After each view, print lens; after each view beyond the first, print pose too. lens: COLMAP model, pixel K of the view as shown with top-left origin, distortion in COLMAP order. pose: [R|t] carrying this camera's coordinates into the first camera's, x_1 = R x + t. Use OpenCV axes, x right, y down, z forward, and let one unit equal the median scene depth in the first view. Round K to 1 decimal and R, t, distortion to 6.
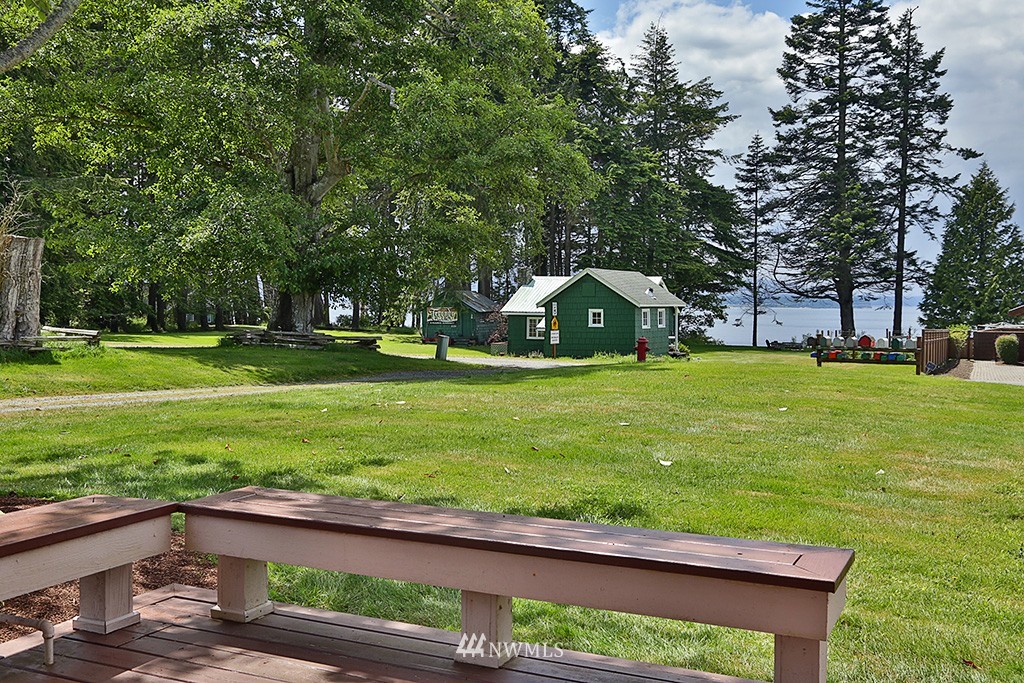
lens RADIAL K [[1044.9, 0, 512.0], [0, 1044.9, 341.5], [0, 0, 1]] dist [0.009777, 0.007380]
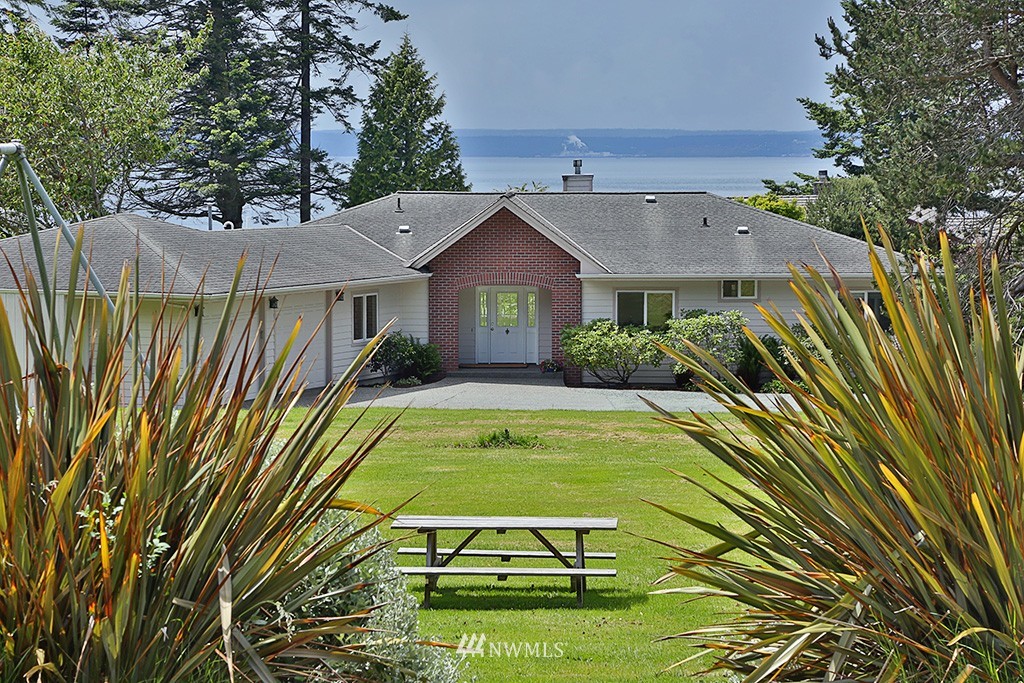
lens RADIAL K [[3040.6, 0, 512.0], [0, 3040.6, 341.5], [0, 0, 1]] dist [1.537482, 1.054708]
pose [[0.913135, -0.032502, 0.406359, -0.349208], [0.022643, 0.999322, 0.029049, -0.014376], [-0.407028, -0.017324, 0.913252, -0.953902]]
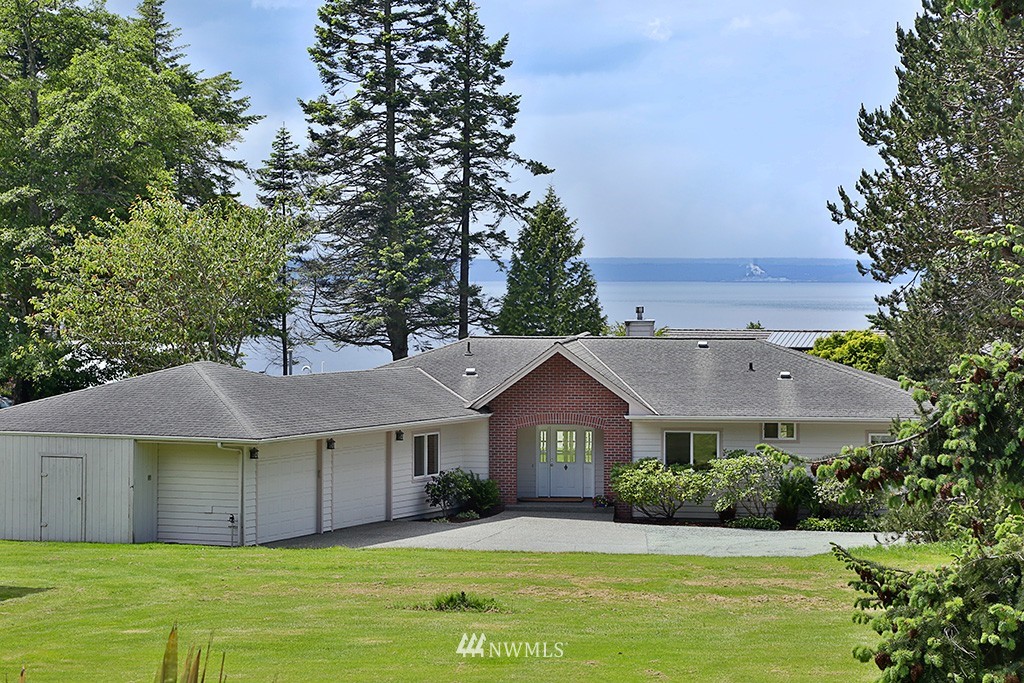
lens RADIAL K [[2640.6, 0, 512.0], [0, 2640.6, 341.5], [0, 0, 1]] dist [0.422931, -0.079501]
pose [[0.939629, -0.013532, 0.341928, -0.285547], [0.018028, 0.999788, -0.009975, -0.023072], [-0.341720, 0.015537, 0.939673, -0.911758]]
